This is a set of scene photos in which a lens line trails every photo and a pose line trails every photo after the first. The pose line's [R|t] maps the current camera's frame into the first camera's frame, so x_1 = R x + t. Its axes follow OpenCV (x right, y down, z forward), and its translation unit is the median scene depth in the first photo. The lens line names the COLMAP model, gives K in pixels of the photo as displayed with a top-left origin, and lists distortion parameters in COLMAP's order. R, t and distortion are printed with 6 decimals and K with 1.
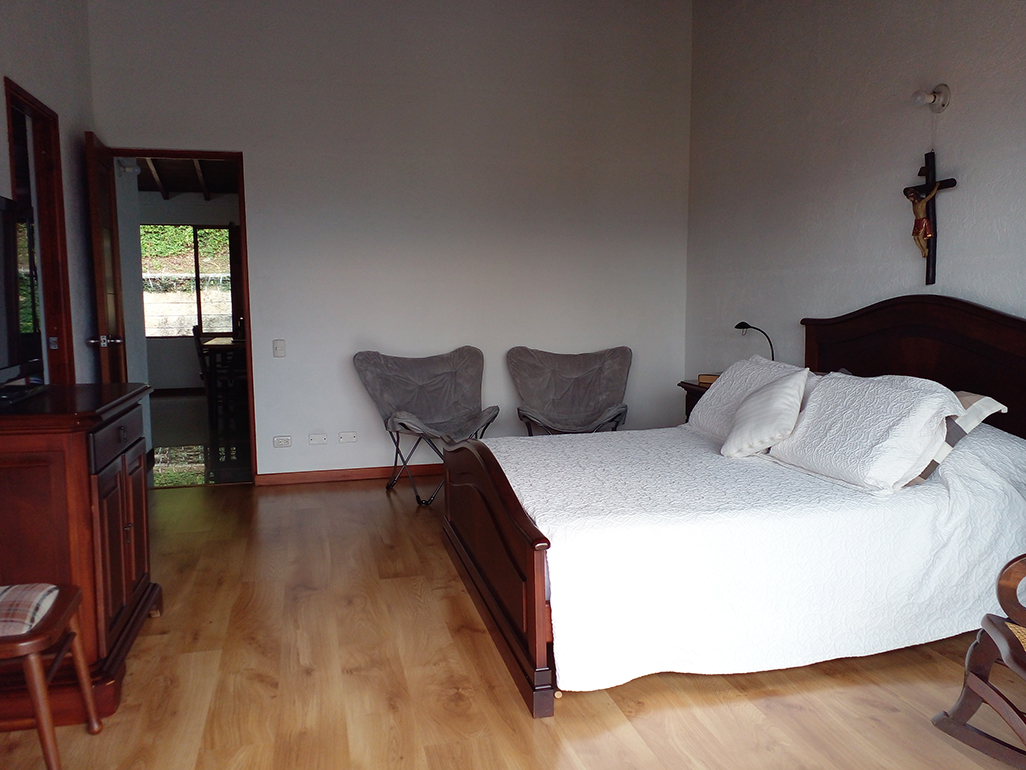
lens RADIAL K [[815.6, 0, 513.0], [0, 815.6, 385.0], [0, 0, 1]] dist [0.003283, -0.007607]
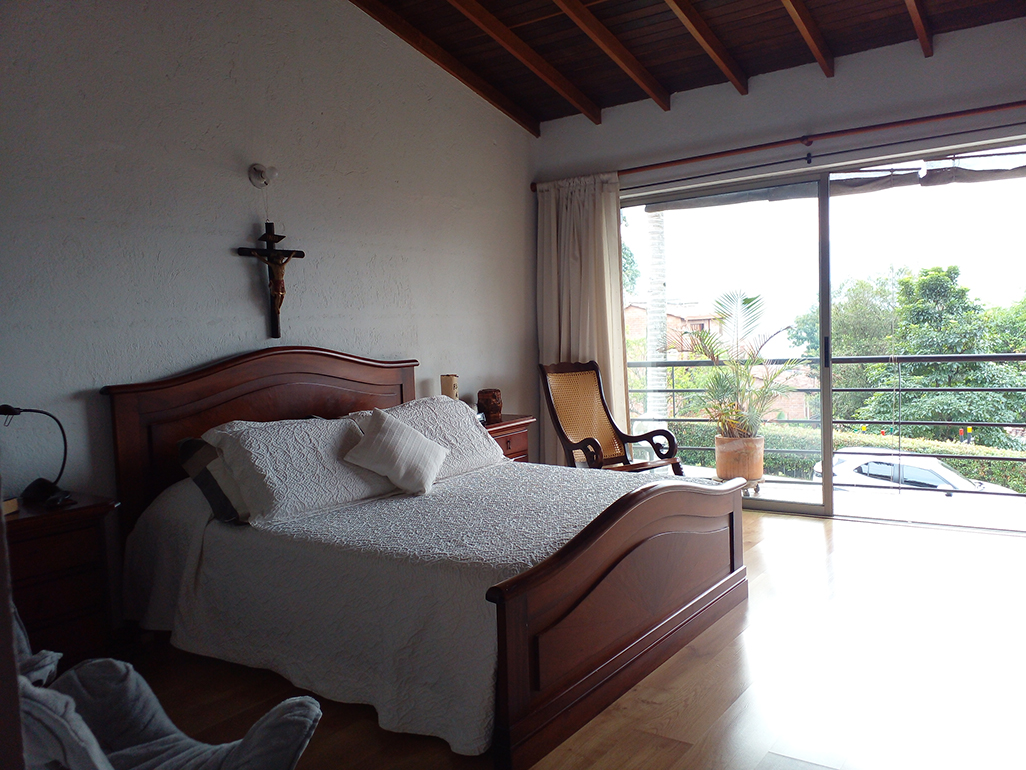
lens RADIAL K [[815.6, 0, 513.0], [0, 815.6, 385.0], [0, 0, 1]] dist [0.003283, -0.007607]
pose [[-0.629807, -0.014585, 0.776614, -0.575172], [0.146426, 0.979669, 0.137145, -0.163977], [-0.762825, 0.200091, -0.614867, 1.439141]]
